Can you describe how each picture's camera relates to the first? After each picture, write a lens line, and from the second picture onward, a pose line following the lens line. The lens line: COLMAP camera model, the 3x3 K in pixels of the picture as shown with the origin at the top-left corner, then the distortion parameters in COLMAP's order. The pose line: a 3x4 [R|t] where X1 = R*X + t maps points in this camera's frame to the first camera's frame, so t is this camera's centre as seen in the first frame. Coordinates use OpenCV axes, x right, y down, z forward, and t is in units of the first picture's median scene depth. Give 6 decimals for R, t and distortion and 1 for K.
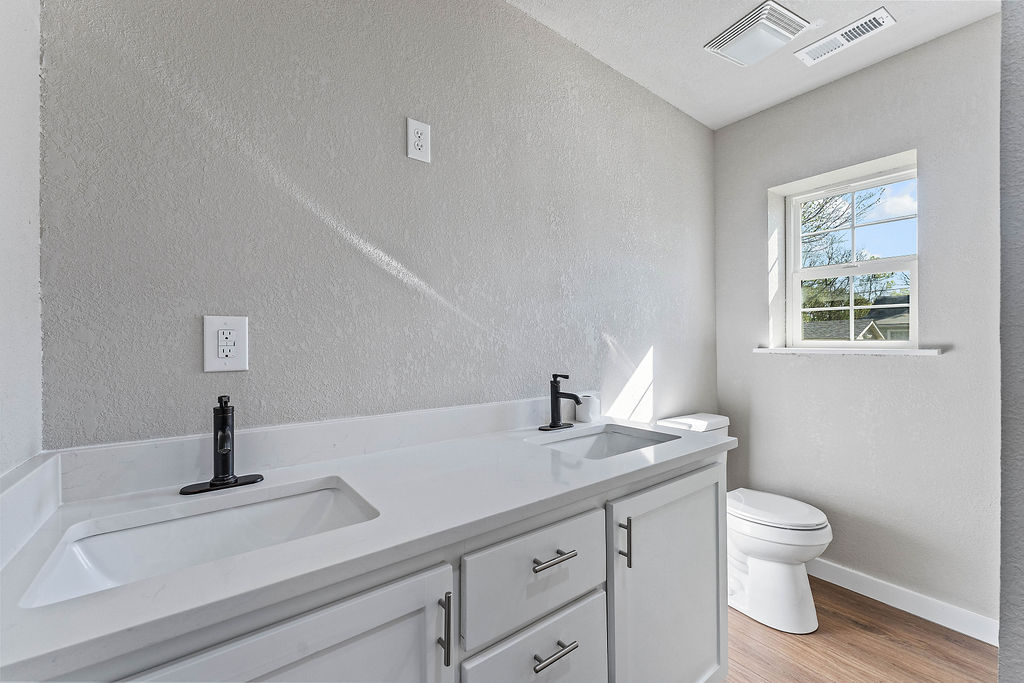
lens RADIAL K [[411.8, 0, 512.2], [0, 411.8, 335.1], [0, 0, 1]] dist [-0.001757, 0.000199]
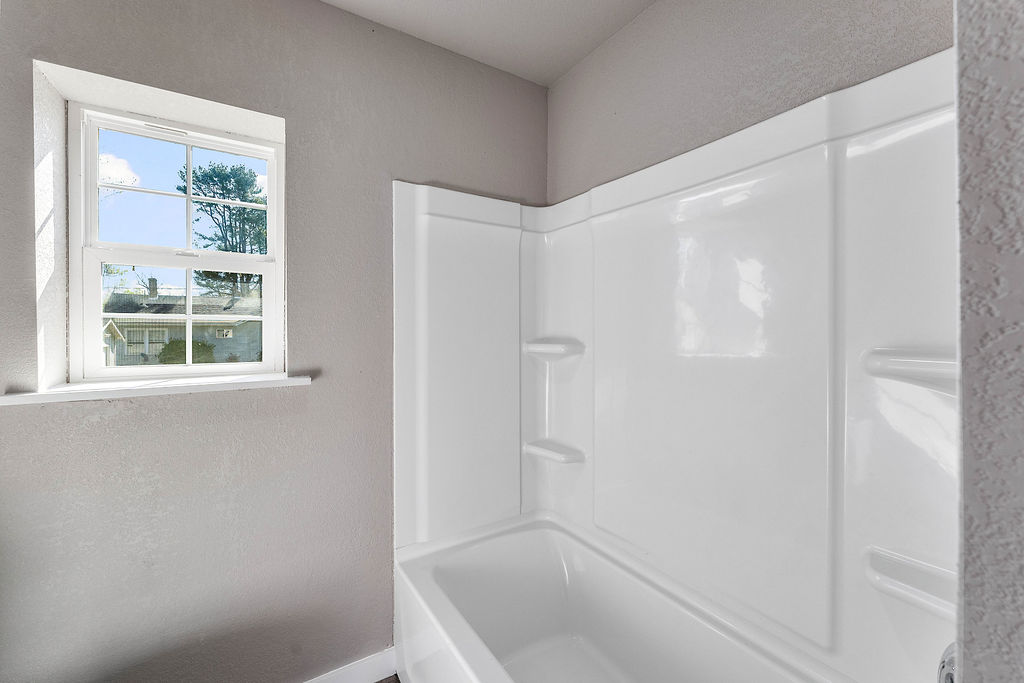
lens RADIAL K [[411.8, 0, 506.1], [0, 411.8, 337.9], [0, 0, 1]] dist [-0.001757, 0.000199]
pose [[0.078815, -0.004640, 0.996878, 0.185664], [-0.007768, 0.999956, 0.005269, -0.037558], [-0.996859, -0.008159, 0.078775, 0.410033]]
